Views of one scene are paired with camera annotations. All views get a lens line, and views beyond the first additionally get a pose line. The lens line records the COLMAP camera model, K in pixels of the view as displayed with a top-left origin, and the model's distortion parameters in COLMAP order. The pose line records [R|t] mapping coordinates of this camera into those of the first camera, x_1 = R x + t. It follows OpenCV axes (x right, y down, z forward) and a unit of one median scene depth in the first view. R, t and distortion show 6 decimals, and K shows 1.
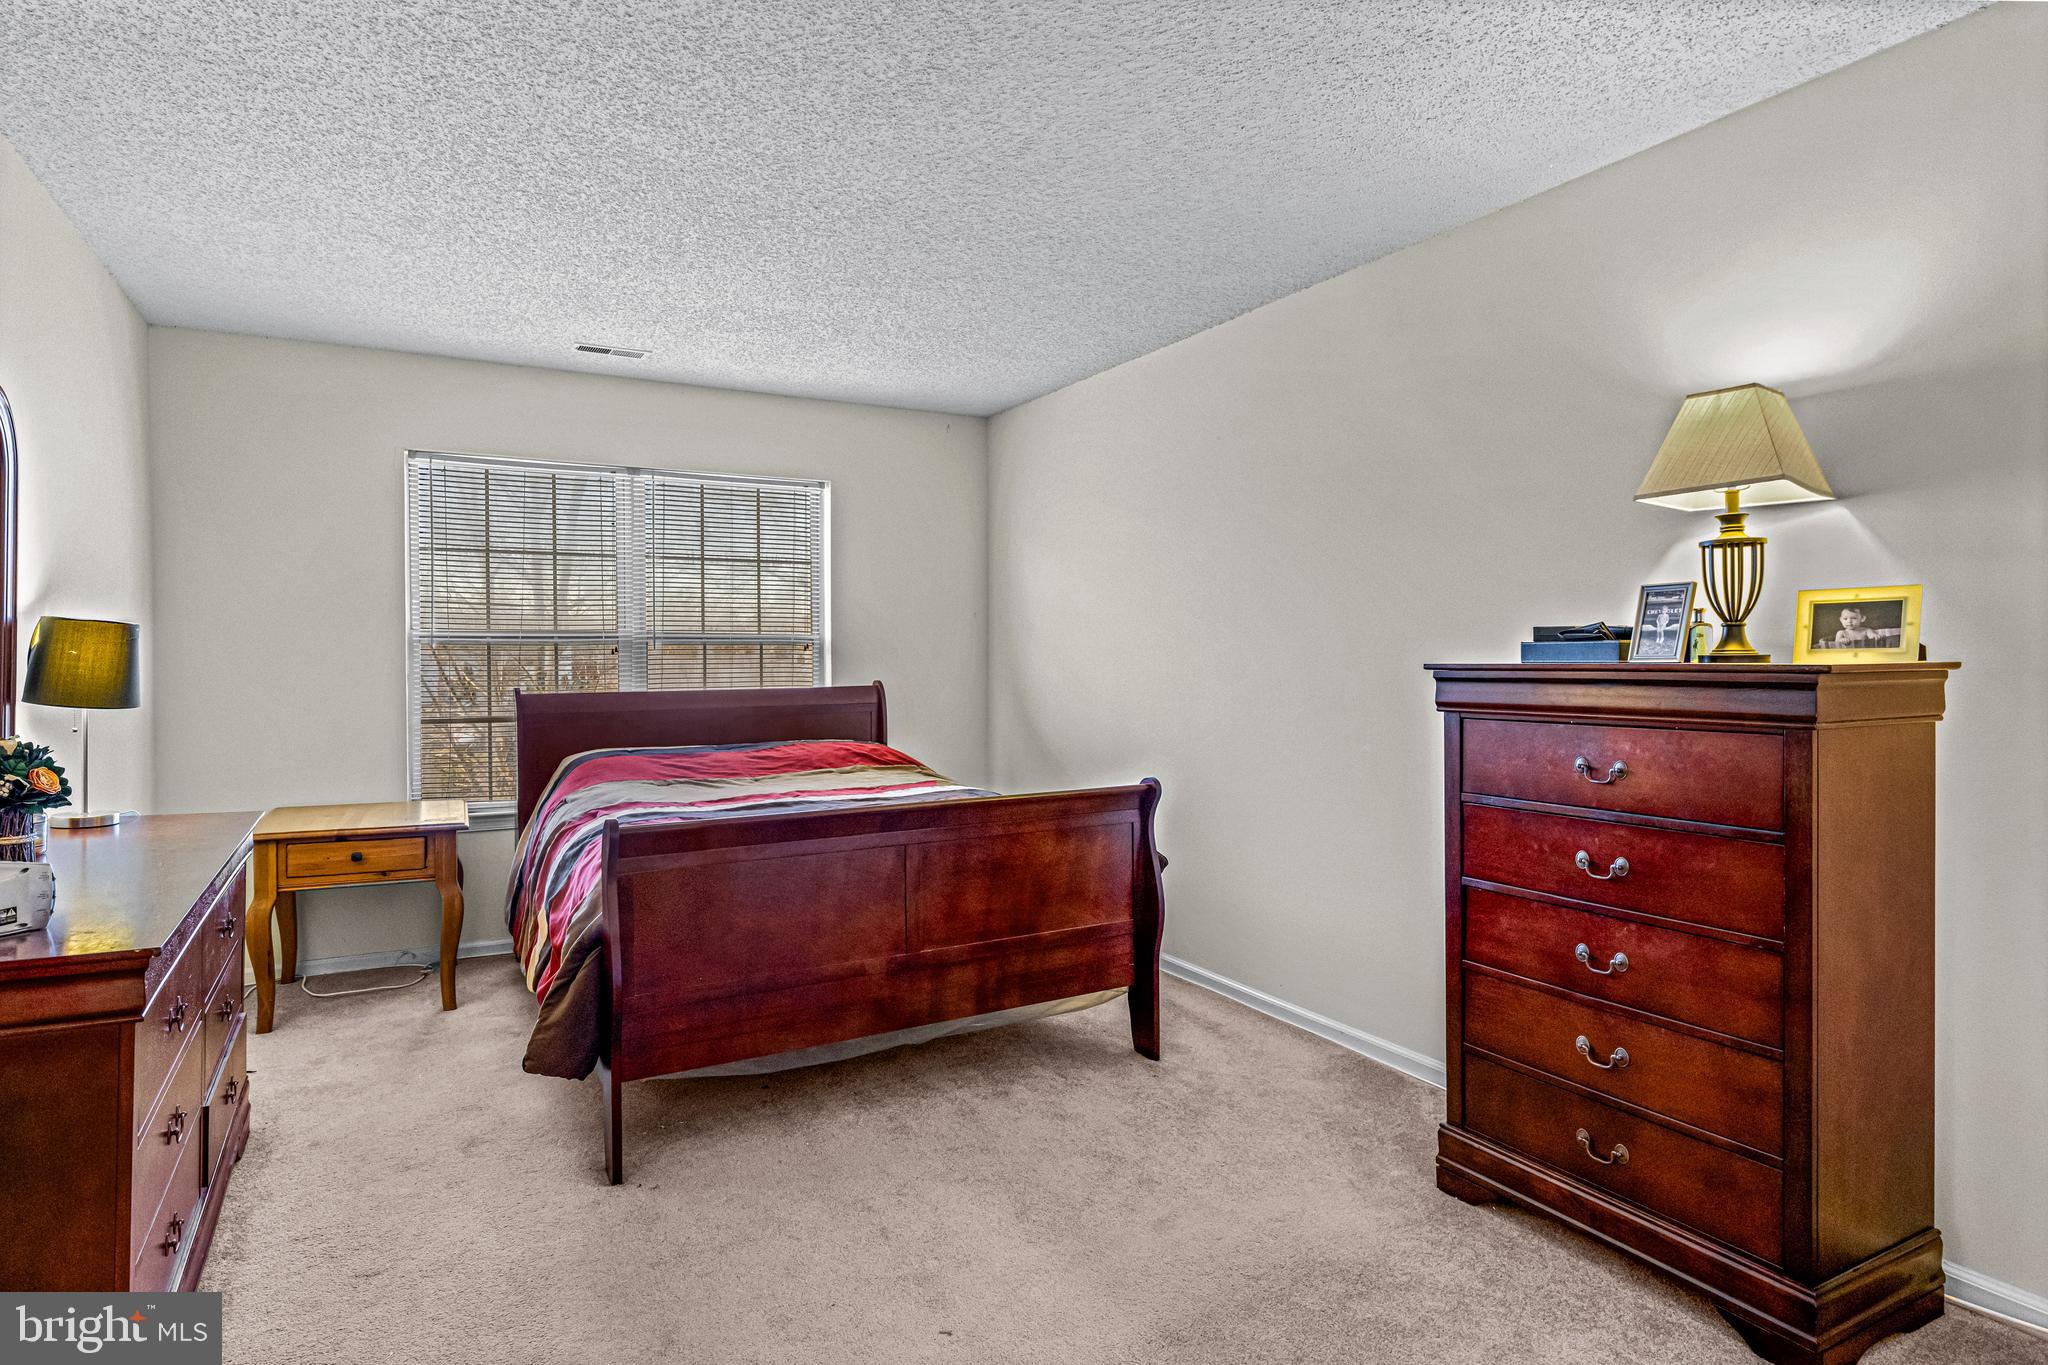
lens RADIAL K [[1134.0, 0, 1024.3], [0, 1134.0, 660.7], [0, 0, 1]] dist [0.033760, 0.000096]
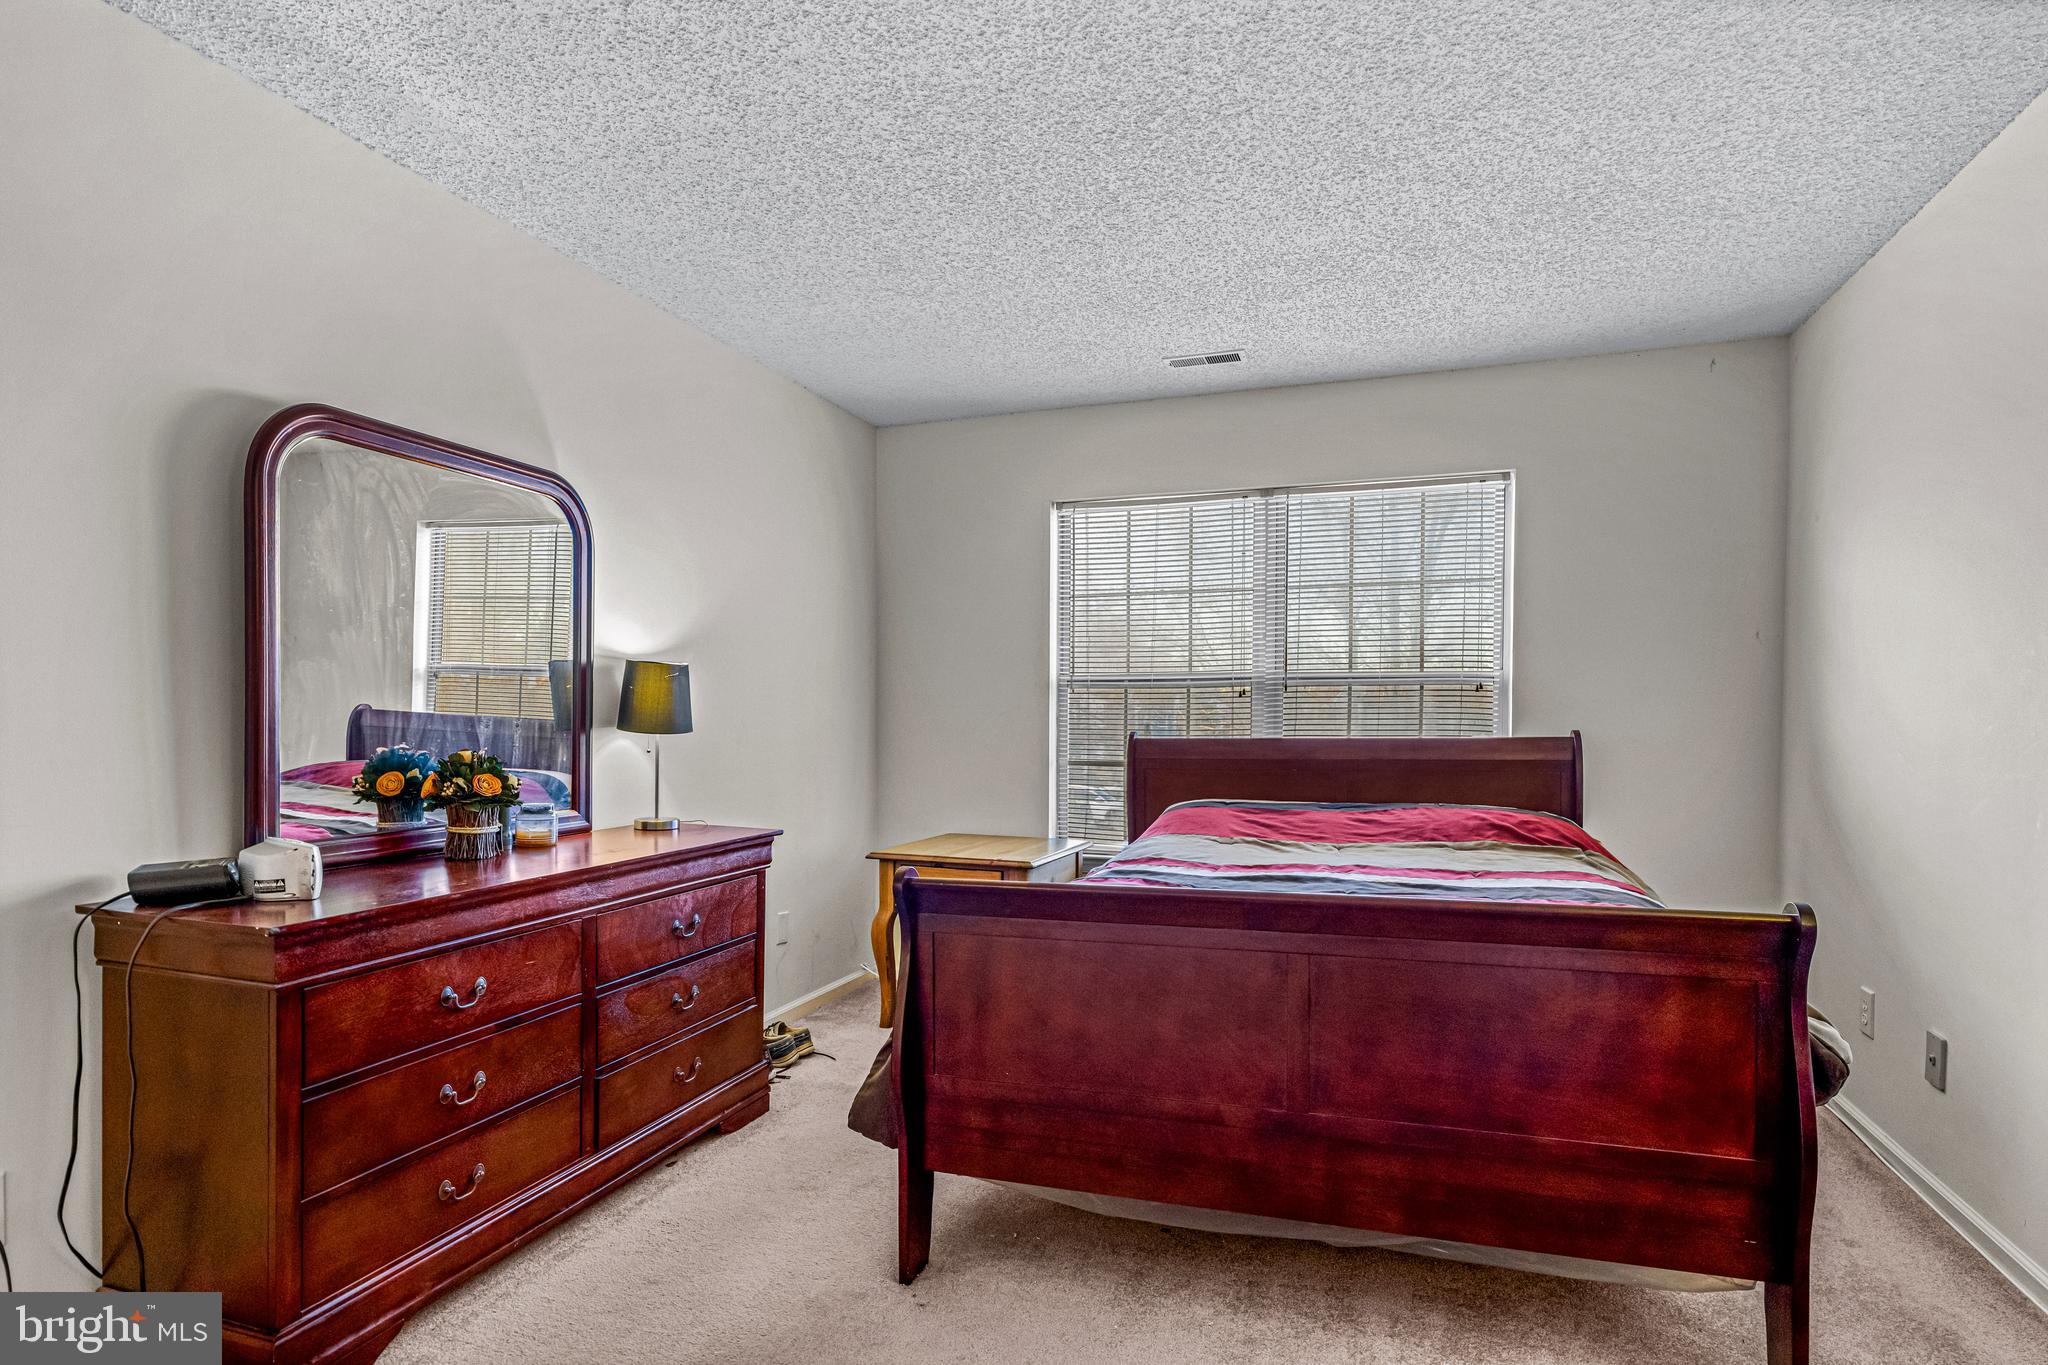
lens RADIAL K [[1111.2, 0, 1024.7], [0, 1111.2, 734.8], [0, 0, 1]] dist [0.013791, 0.000147]
pose [[0.670342, 0.012443, -0.741948, 0.268776], [-0.004846, 0.999911, 0.012391, 0.021212], [0.742037, -0.004711, 0.670343, 0.403952]]
